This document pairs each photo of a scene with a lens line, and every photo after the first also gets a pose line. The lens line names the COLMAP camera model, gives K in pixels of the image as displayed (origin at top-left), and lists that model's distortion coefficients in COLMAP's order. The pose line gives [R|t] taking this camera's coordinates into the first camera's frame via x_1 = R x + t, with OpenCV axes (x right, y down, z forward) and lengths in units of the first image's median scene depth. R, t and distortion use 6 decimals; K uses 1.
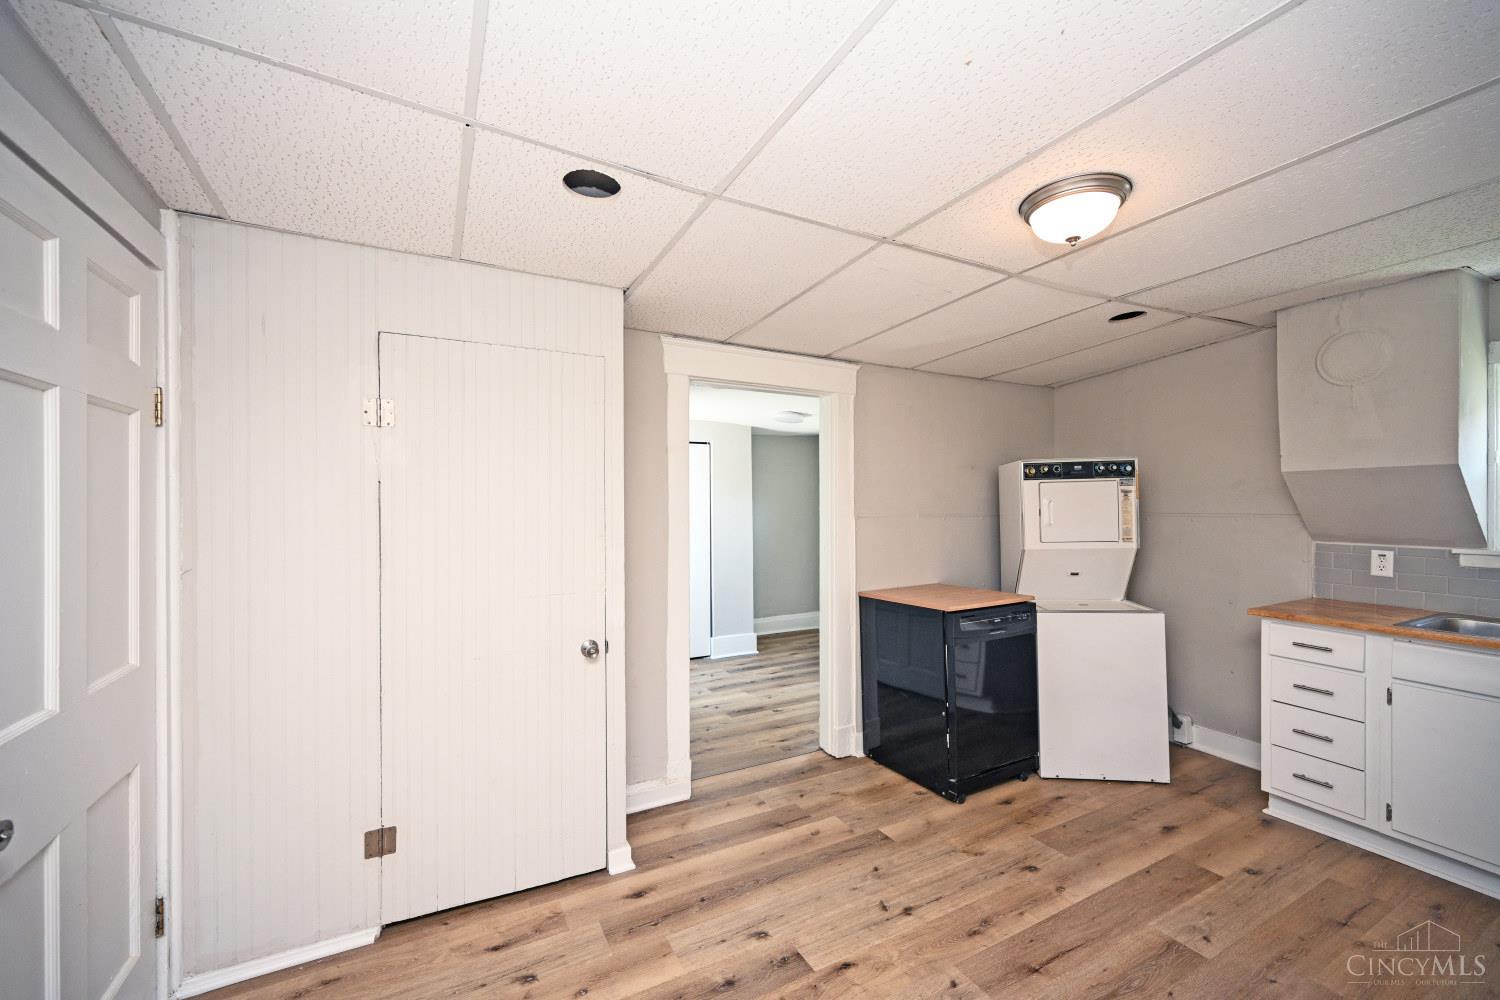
lens RADIAL K [[603.6, 0, 746.4], [0, 603.6, 503.9], [0, 0, 1]] dist [0.001487, 0.000372]
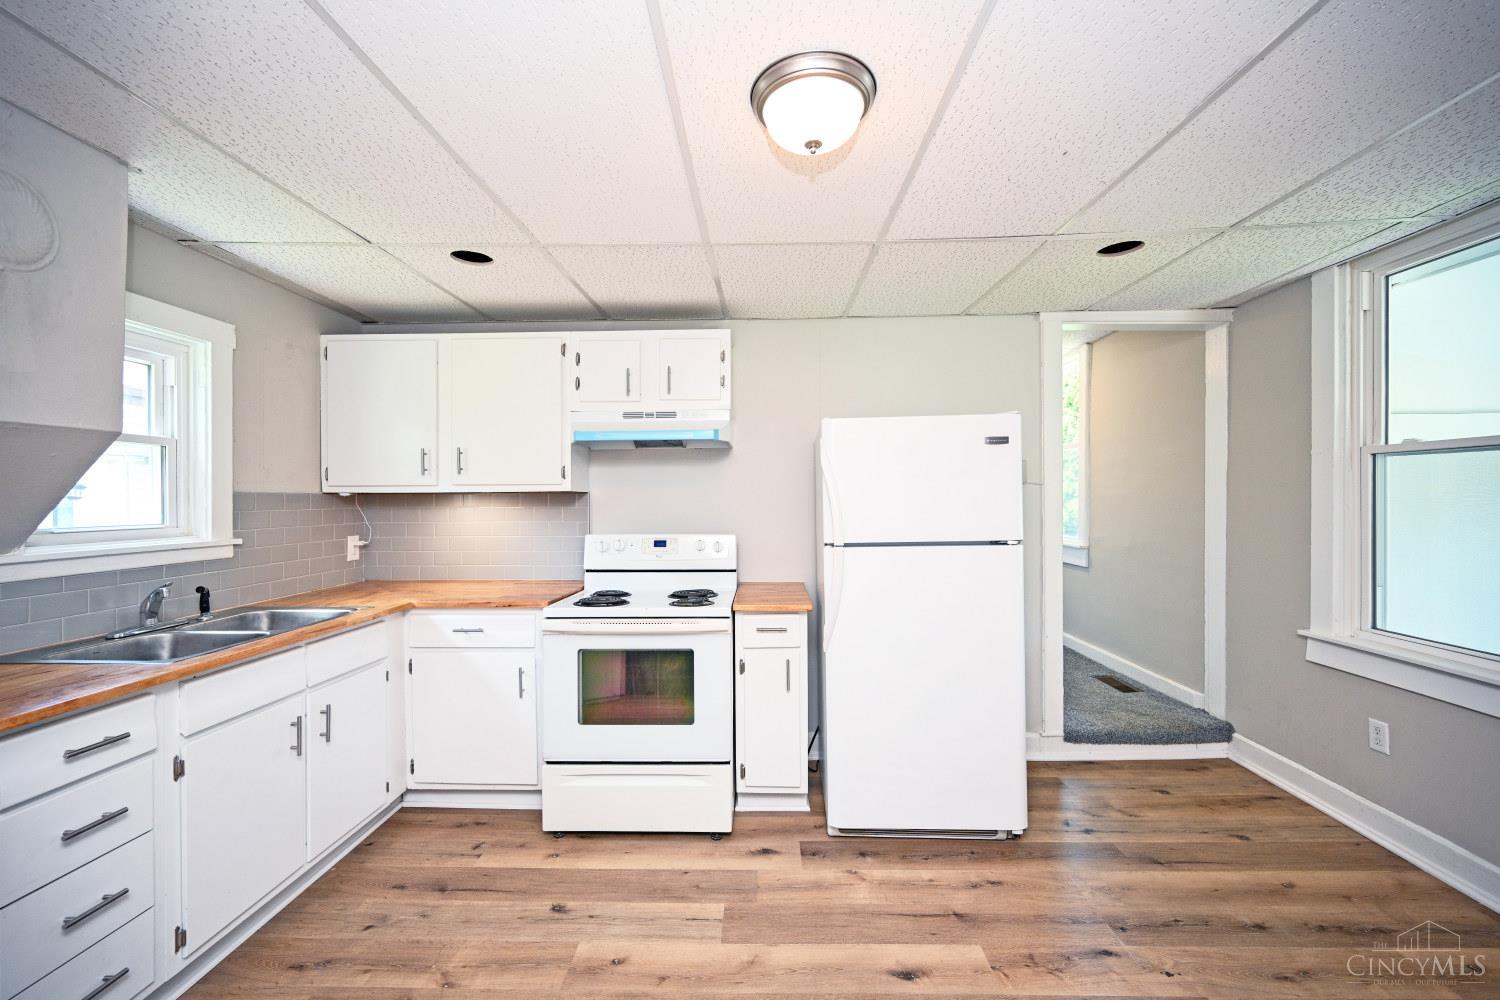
lens RADIAL K [[603.6, 0, 746.4], [0, 603.6, 503.9], [0, 0, 1]] dist [0.001487, 0.000372]
pose [[-0.874970, 0.006200, 0.484138, 0.141208], [0.010220, 0.999932, 0.005665, 0.019606], [-0.484070, 0.009905, -0.874973, 1.054395]]
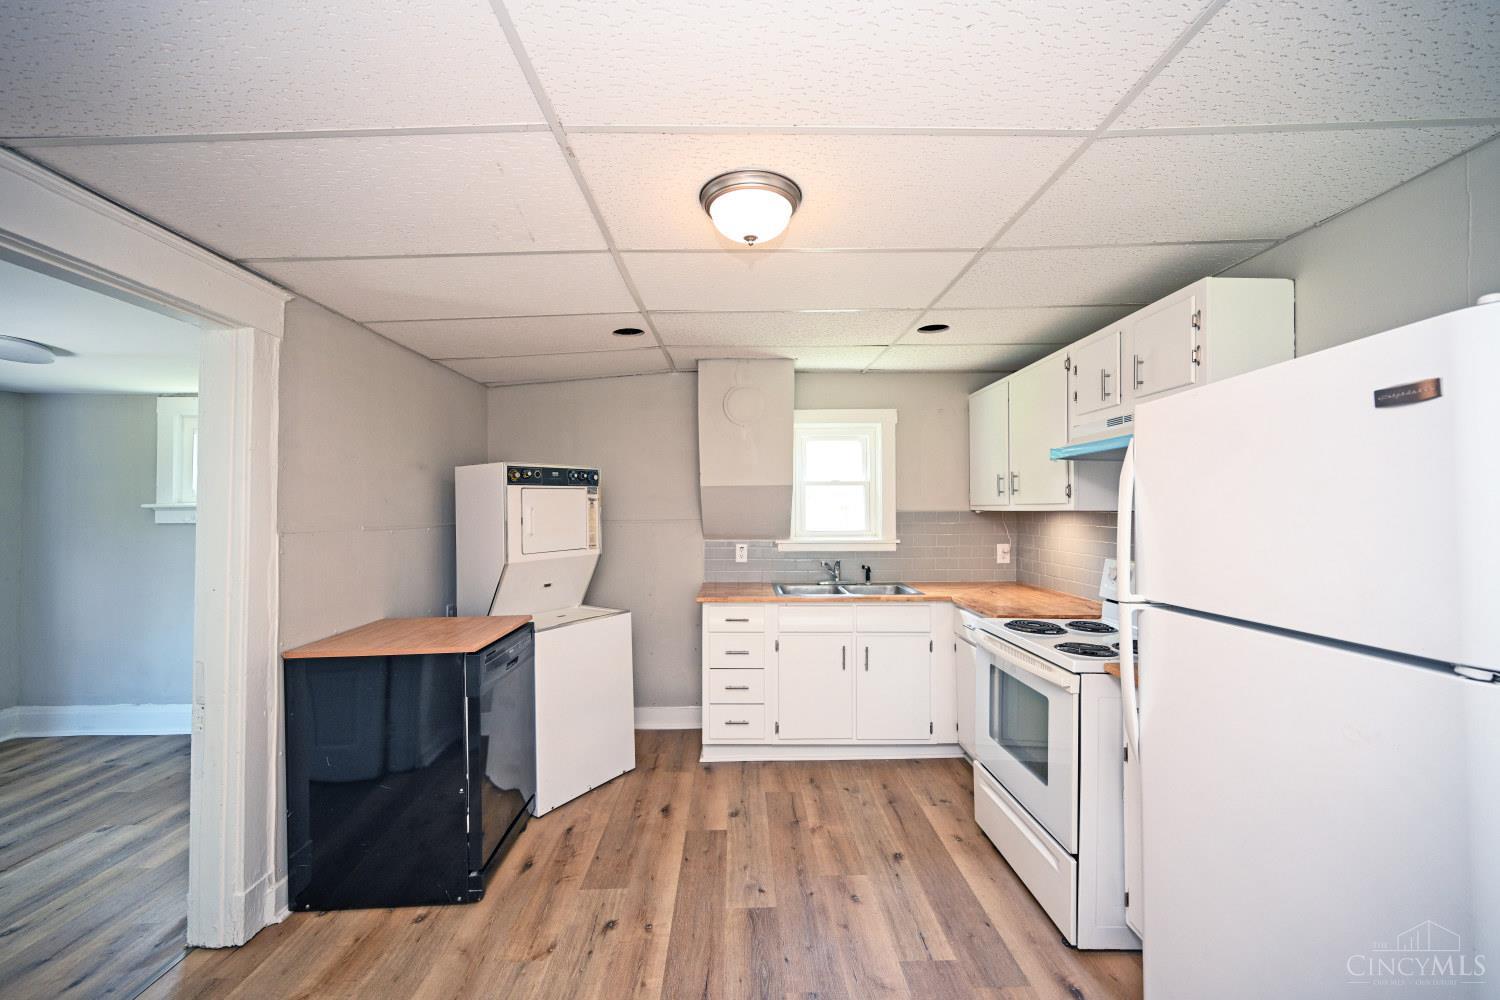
lens RADIAL K [[594.0, 0, 753.3], [0, 594.0, 497.0], [0, 0, 1]] dist [0.000005, 0.000112]
pose [[0.443749, 0.021495, 0.895893, -0.185372], [0.003092, 0.999670, -0.025516, 0.001940], [-0.896146, 0.014093, 0.443536, 0.347263]]
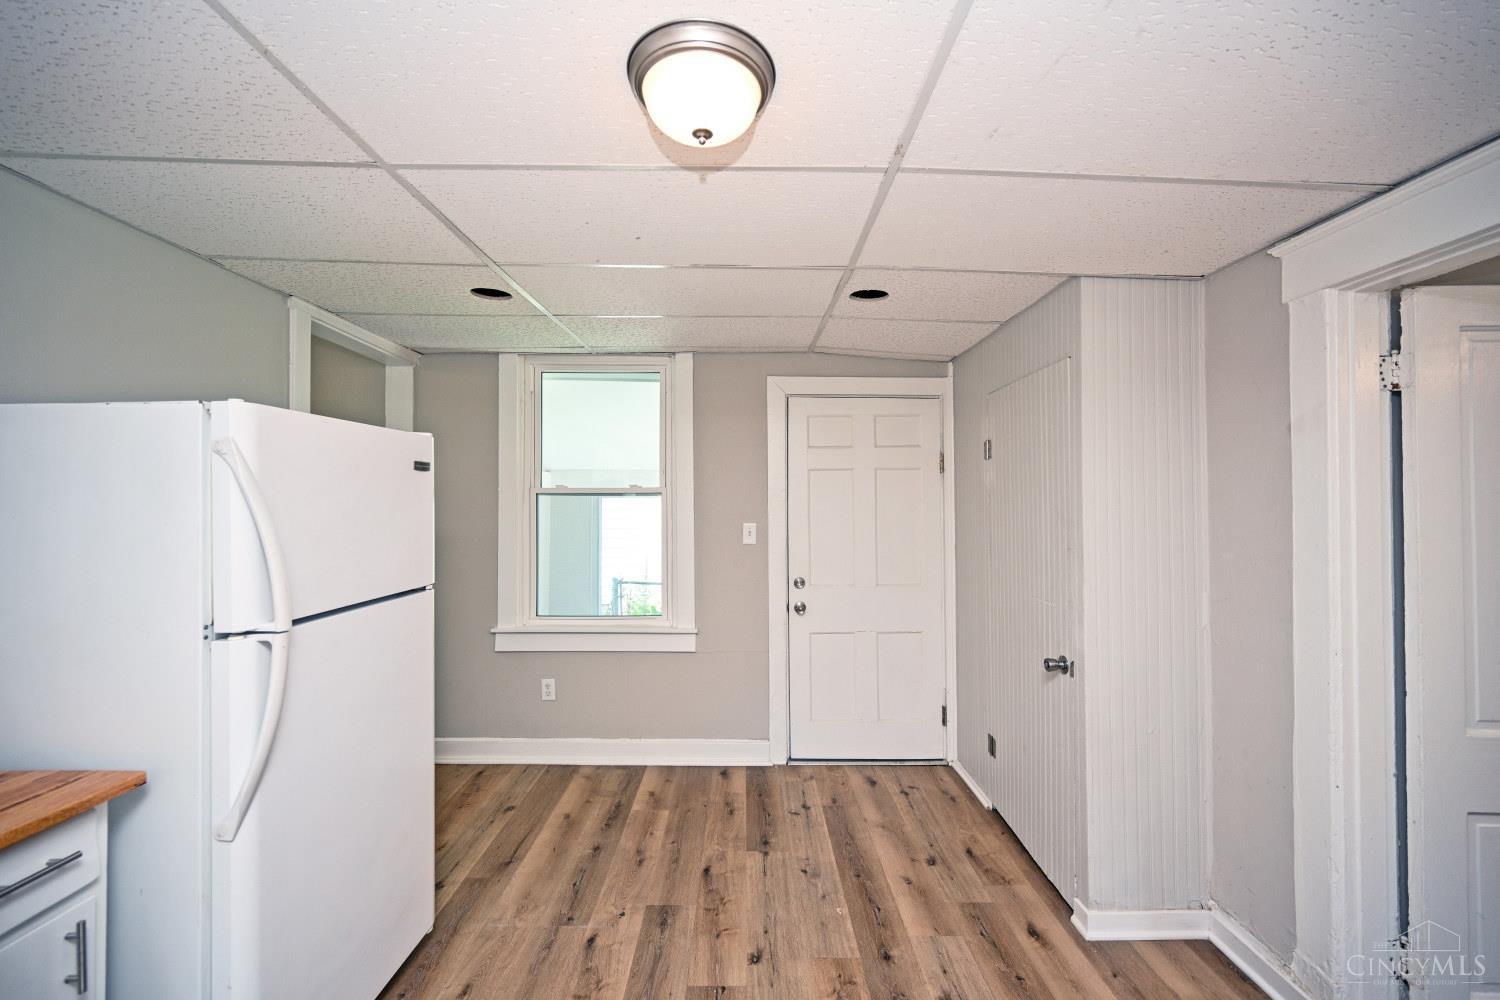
lens RADIAL K [[606.7, 0, 750.0], [0, 606.7, 500.0], [0, 0, 1]] dist [0.010237, -0.000087]
pose [[-0.458304, -0.003453, -0.888789, 0.677109], [0.003598, 0.999977, -0.005740, -0.015878], [0.888788, -0.005828, -0.458281, 0.818455]]
